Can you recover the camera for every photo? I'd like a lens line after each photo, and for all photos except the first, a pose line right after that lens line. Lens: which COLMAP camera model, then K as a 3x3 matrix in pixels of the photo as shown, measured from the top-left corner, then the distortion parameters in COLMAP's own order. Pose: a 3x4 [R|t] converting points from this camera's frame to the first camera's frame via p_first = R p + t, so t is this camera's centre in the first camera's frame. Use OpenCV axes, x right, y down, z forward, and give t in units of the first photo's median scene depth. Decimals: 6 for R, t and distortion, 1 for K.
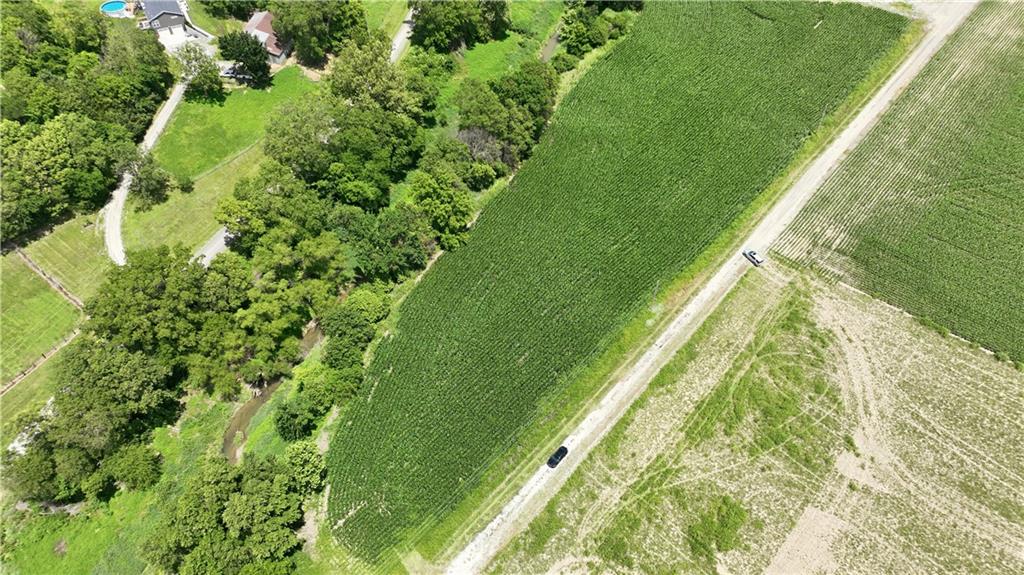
lens RADIAL K [[722.5, 0, 513.5], [0, 722.5, 286.6], [0, 0, 1]] dist [0.001614, 0.018345]
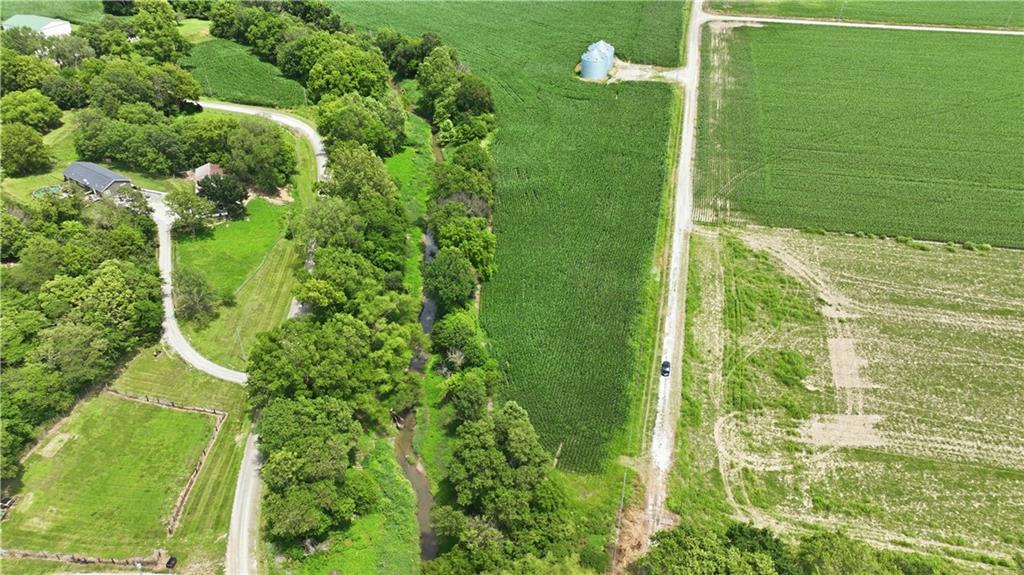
lens RADIAL K [[722.5, 0, 513.5], [0, 722.5, 286.6], [0, 0, 1]] dist [0.001614, 0.018345]
pose [[0.888146, -0.268922, 0.372663, -0.542611], [0.348457, 0.922764, -0.164571, 0.188277], [-0.299623, 0.276020, 0.913257, -0.127680]]
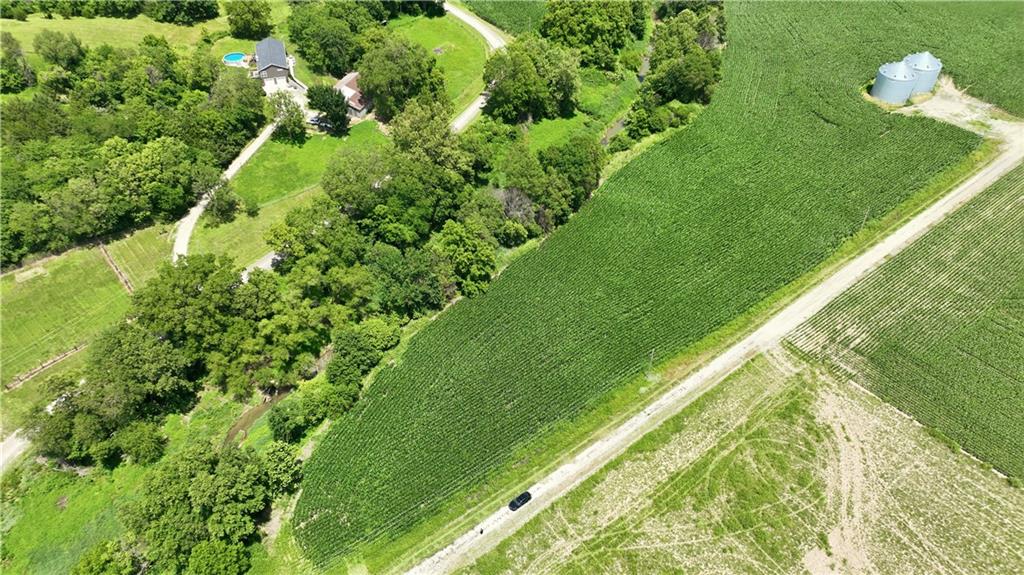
lens RADIAL K [[722.5, 0, 513.5], [0, 722.5, 286.6], [0, 0, 1]] dist [0.001614, 0.018345]
pose [[0.980592, 0.129978, -0.146781, 0.140287], [-0.146453, 0.983346, -0.107624, 0.042845], [0.130348, 0.127032, 0.983297, -0.035476]]
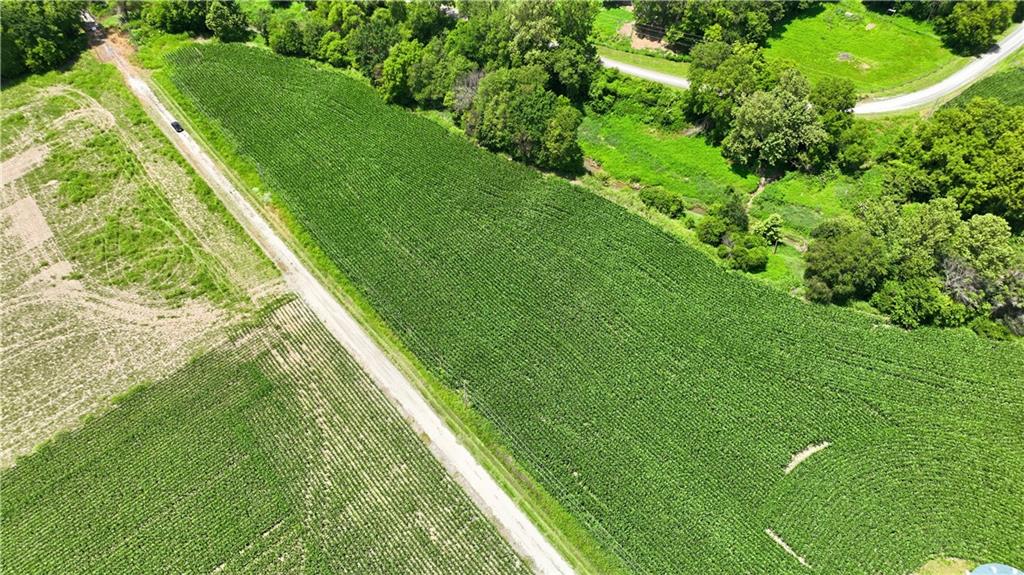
lens RADIAL K [[722.5, 0, 513.5], [0, 722.5, 286.6], [0, 0, 1]] dist [0.001614, 0.018345]
pose [[-0.170618, 0.733481, -0.657947, 1.005372], [-0.746442, 0.339670, 0.572231, -0.881408], [0.643206, 0.588752, 0.489547, 0.786536]]
